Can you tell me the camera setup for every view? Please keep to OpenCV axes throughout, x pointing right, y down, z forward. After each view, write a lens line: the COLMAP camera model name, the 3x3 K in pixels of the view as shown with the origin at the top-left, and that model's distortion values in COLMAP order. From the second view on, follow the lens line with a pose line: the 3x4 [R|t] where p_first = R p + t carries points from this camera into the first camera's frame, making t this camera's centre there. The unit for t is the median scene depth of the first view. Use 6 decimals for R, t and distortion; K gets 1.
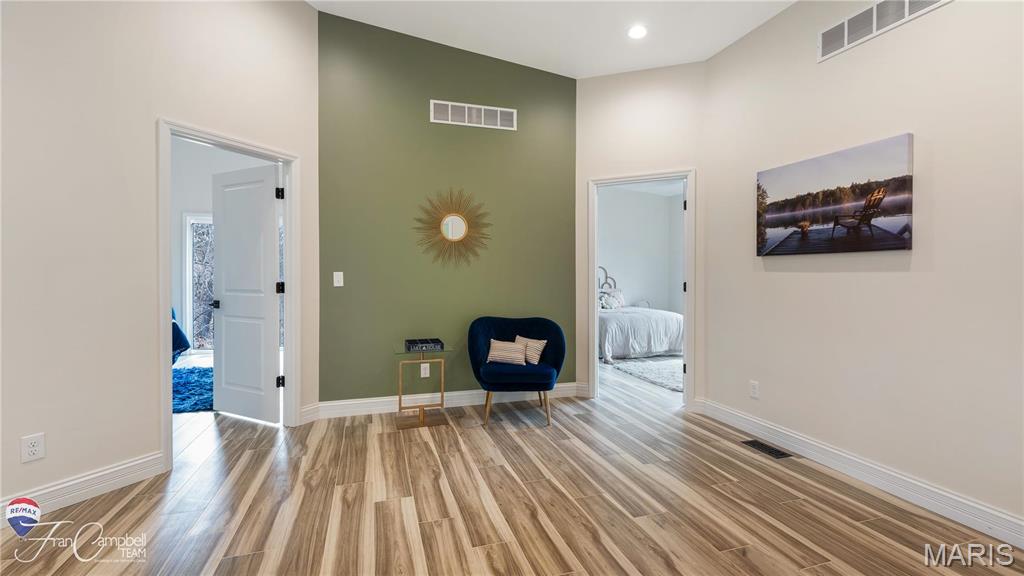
lens RADIAL K [[426.8, 0, 497.5], [0, 426.8, 280.8], [0, 0, 1]] dist [0.002113, 0.000080]
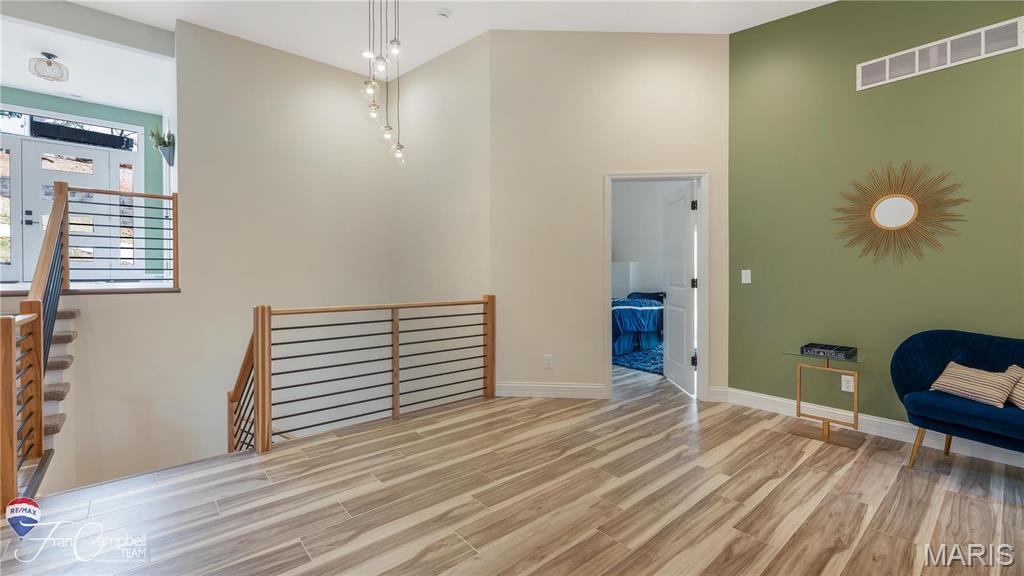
lens RADIAL K [[419.3, 0, 504.9], [0, 419.3, 285.0], [0, 0, 1]] dist [0.001973, 0.000164]
pose [[0.399589, 0.023247, -0.916399, 0.361997], [-0.013355, 0.999720, 0.019537, 0.004543], [0.916597, 0.004432, 0.399788, 0.033205]]
